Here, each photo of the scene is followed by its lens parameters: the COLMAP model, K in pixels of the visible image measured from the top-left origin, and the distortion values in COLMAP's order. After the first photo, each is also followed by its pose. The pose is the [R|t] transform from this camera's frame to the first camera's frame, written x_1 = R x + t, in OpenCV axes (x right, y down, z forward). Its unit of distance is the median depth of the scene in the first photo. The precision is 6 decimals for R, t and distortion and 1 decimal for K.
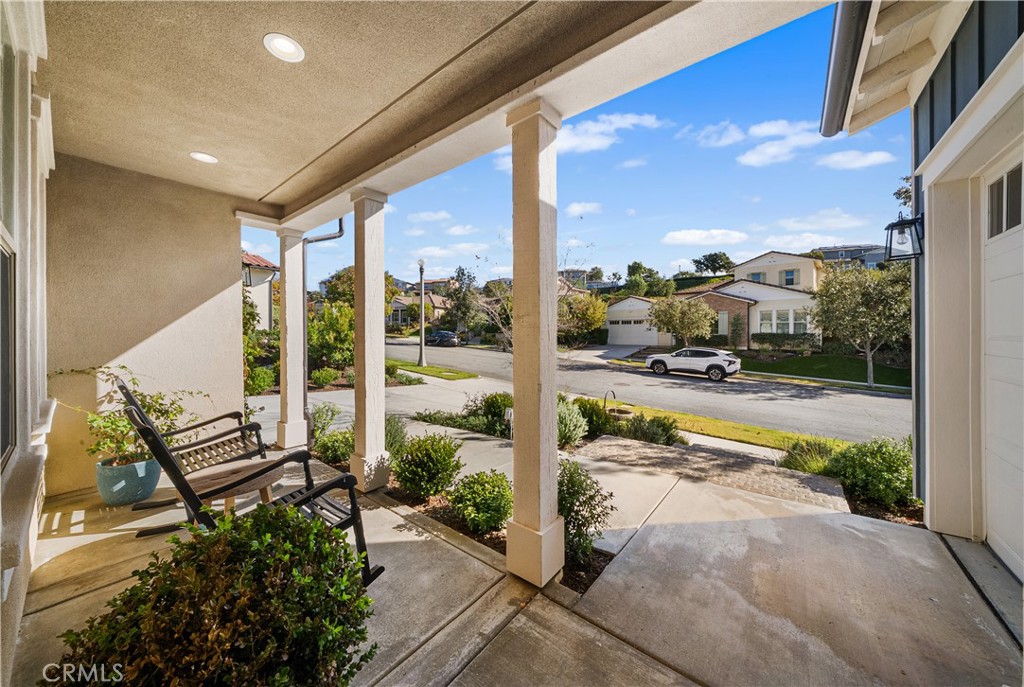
lens RADIAL K [[352.8, 0, 513.3], [0, 352.8, 335.3], [0, 0, 1]] dist [-0.000508, -0.000030]
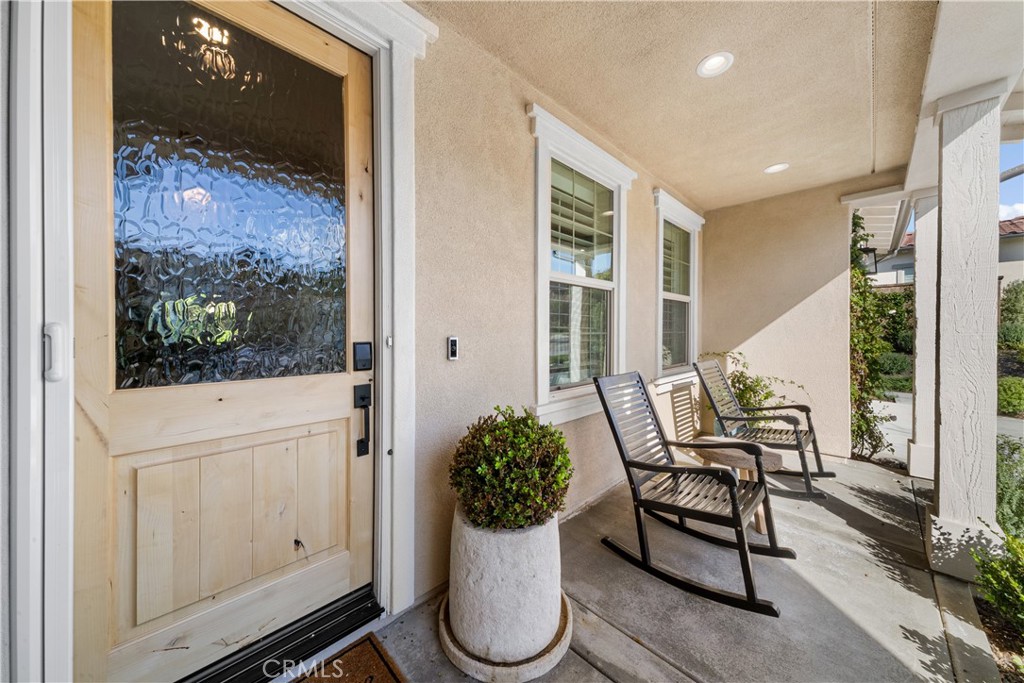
lens RADIAL K [[352.8, 0, 513.3], [0, 352.8, 333.3], [0, 0, 1]] dist [-0.000508, -0.000030]
pose [[-0.115914, 0.004209, -0.993250, 0.311898], [0.000028, 0.999991, 0.004234, 0.007334], [0.993259, 0.000463, -0.115913, 0.305185]]
